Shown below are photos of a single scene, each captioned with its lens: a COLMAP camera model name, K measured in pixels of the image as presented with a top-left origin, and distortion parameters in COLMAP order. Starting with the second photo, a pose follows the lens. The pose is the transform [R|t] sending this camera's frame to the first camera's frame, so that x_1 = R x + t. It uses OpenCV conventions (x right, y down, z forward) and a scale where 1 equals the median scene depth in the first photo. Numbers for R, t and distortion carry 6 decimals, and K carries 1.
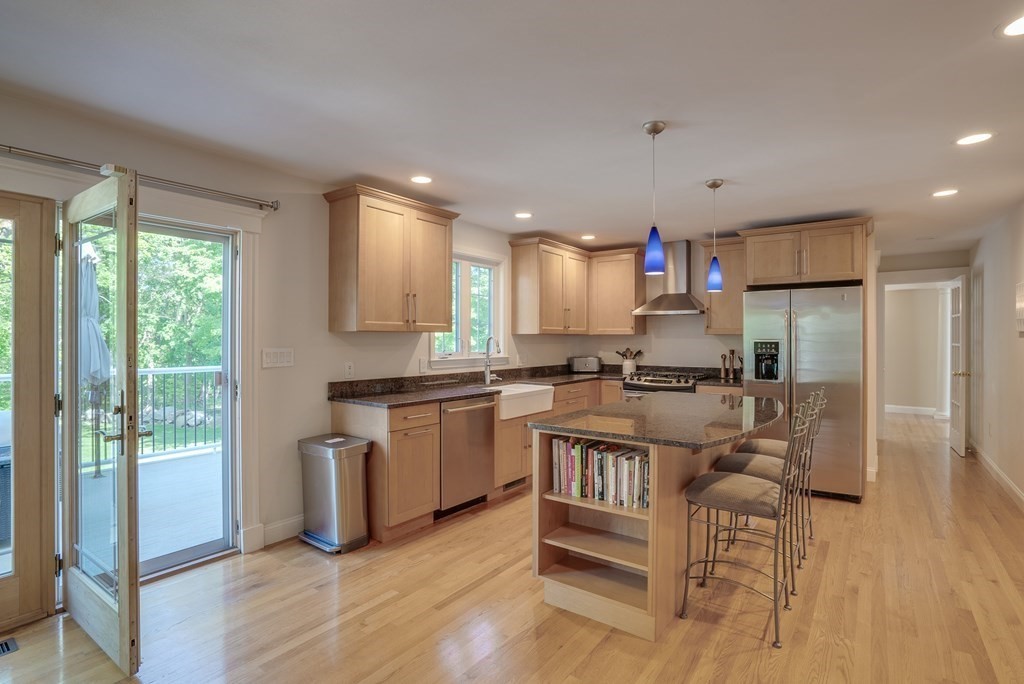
lens RADIAL K [[473.6, 0, 502.3], [0, 473.6, 339.3], [0, 0, 1]] dist [-0.029026, 0.006711]
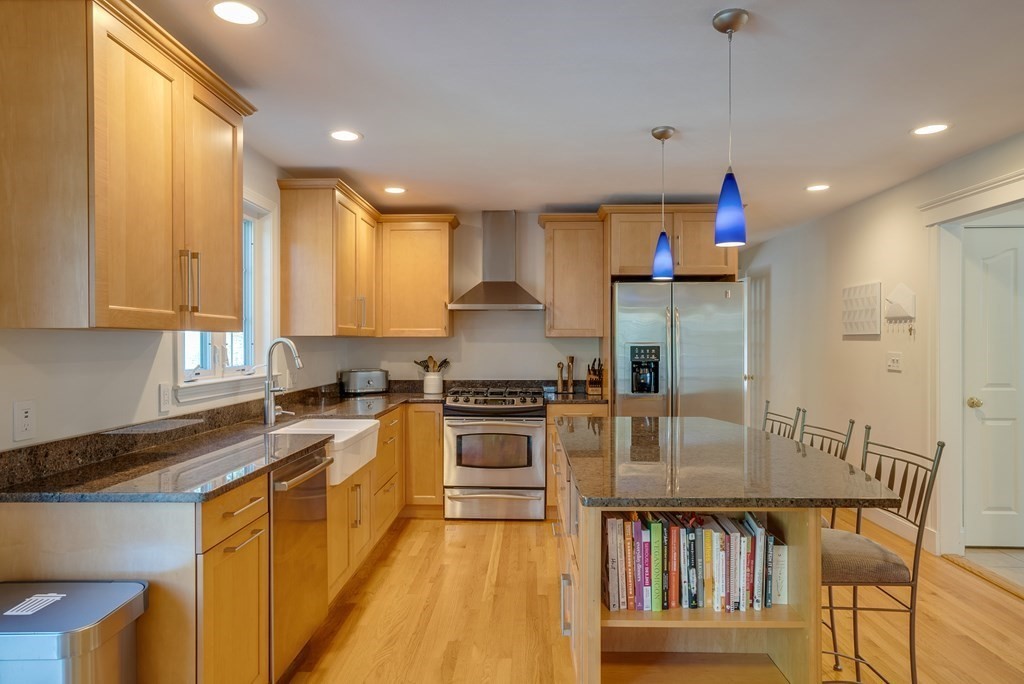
lens RADIAL K [[618.4, 0, 487.9], [0, 618.4, 344.9], [0, 0, 1]] dist [-0.006724, 0.010442]
pose [[0.830333, -0.005346, 0.557242, -0.247797], [0.004208, 0.999986, 0.003324, -0.001629], [-0.557252, -0.000415, 0.830343, 0.264821]]
